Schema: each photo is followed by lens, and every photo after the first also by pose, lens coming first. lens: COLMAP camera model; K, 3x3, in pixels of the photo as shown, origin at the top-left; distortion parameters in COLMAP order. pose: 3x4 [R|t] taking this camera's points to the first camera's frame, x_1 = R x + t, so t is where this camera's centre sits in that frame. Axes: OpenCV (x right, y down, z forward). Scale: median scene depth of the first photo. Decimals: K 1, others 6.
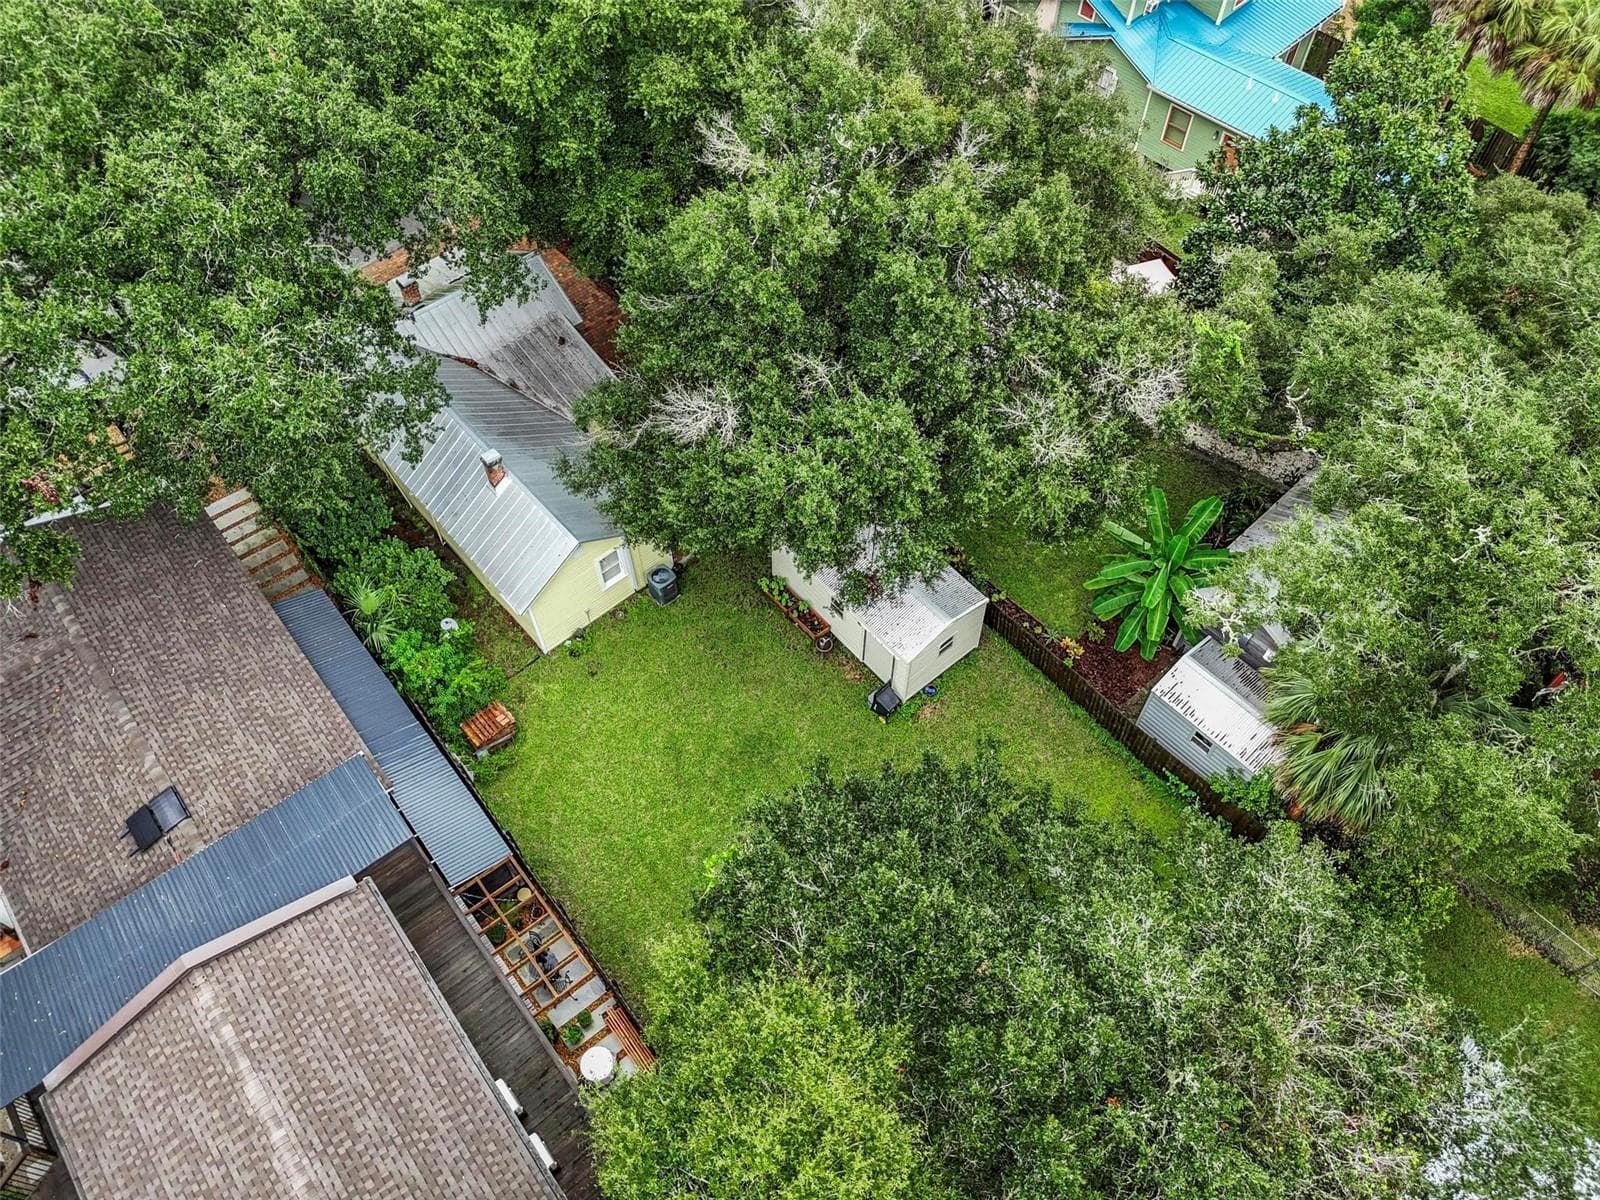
lens RADIAL K [[1182.5, 0, 801.2], [0, 1182.5, 599.0], [0, 0, 1]] dist [0.013457, -0.000154]
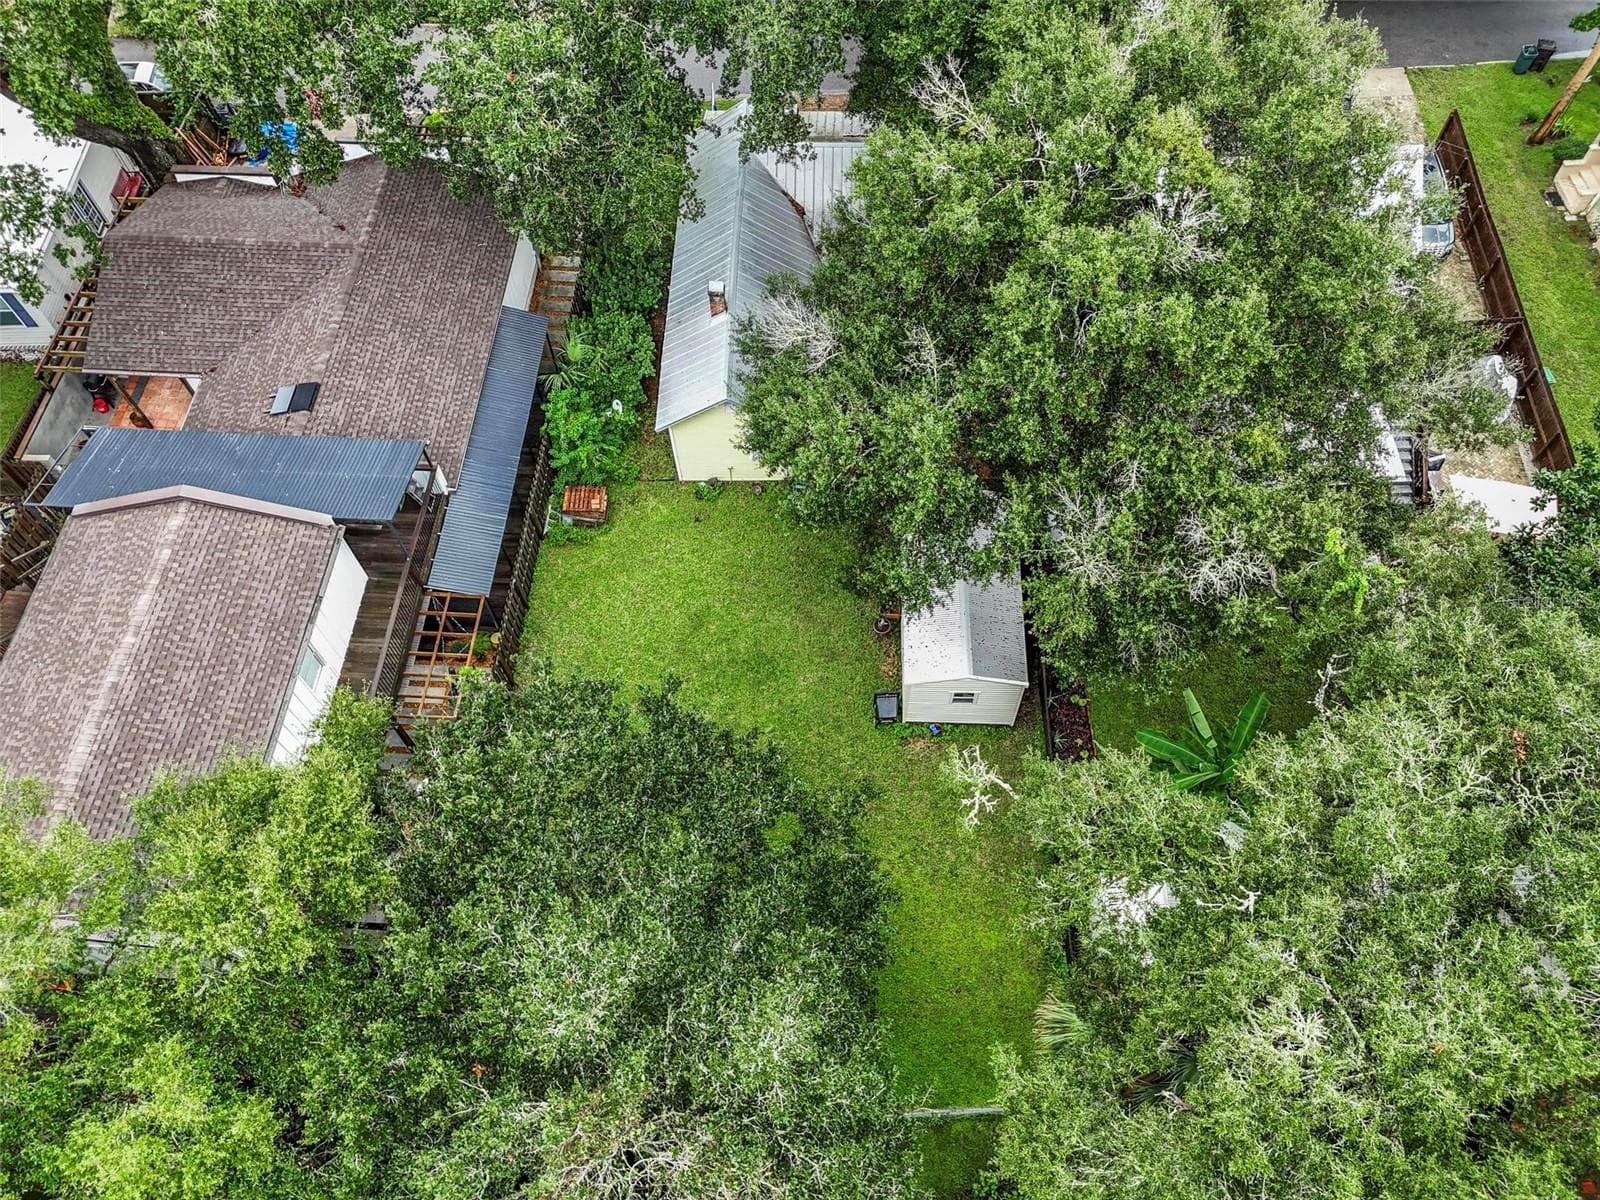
lens RADIAL K [[1182.5, 0, 800.6], [0, 1182.5, 602.2], [0, 0, 1]] dist [0.013457, -0.000154]
pose [[0.740146, 0.573515, -0.351089, 0.409241], [-0.549811, 0.816734, 0.175080, -0.150856], [0.387157, 0.063448, 0.919828, 0.114481]]
